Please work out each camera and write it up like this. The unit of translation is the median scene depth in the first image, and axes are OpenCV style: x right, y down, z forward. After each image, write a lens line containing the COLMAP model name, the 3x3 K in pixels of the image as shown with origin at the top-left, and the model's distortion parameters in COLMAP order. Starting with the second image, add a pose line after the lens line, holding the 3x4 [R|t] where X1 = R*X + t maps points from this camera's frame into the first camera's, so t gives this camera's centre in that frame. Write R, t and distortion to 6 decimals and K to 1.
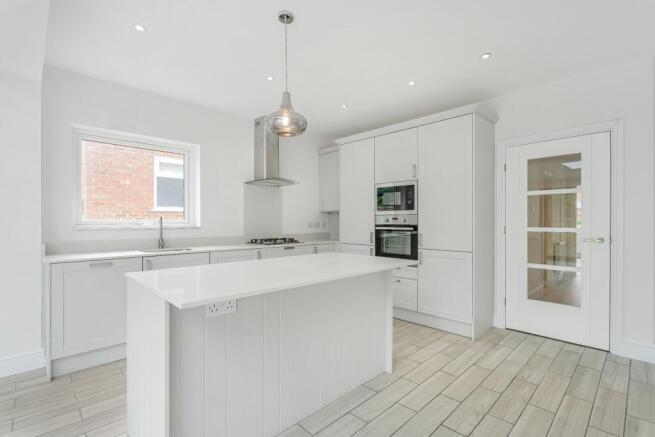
lens RADIAL K [[307.6, 0, 327.5], [0, 307.6, 218.5], [0, 0, 1]] dist [-0.000983, -0.000279]
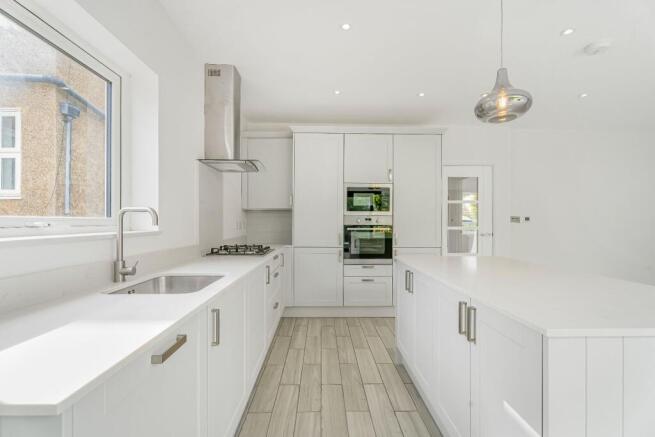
lens RADIAL K [[295.1, 0, 327.5], [0, 295.1, 218.5], [0, 0, 1]] dist [0.001327, 0.000087]
pose [[0.679480, 0.011806, 0.733599, -0.578777], [-0.011047, 0.999922, -0.005860, 0.005050], [-0.733610, -0.004122, 0.679558, 0.436517]]
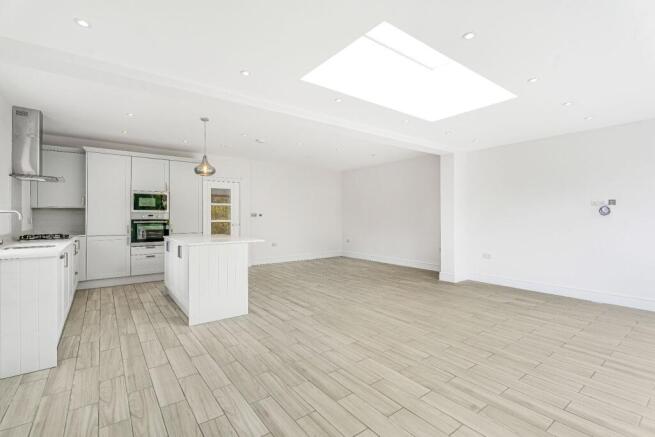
lens RADIAL K [[297.2, 0, 327.6], [0, 297.2, 214.3], [0, 0, 1]] dist [-0.000859, -0.000422]
pose [[0.118684, 0.010382, 0.992878, -1.121698], [-0.005392, 0.999937, -0.009811, 0.004137], [-0.992917, -0.004190, 0.118733, -0.038076]]
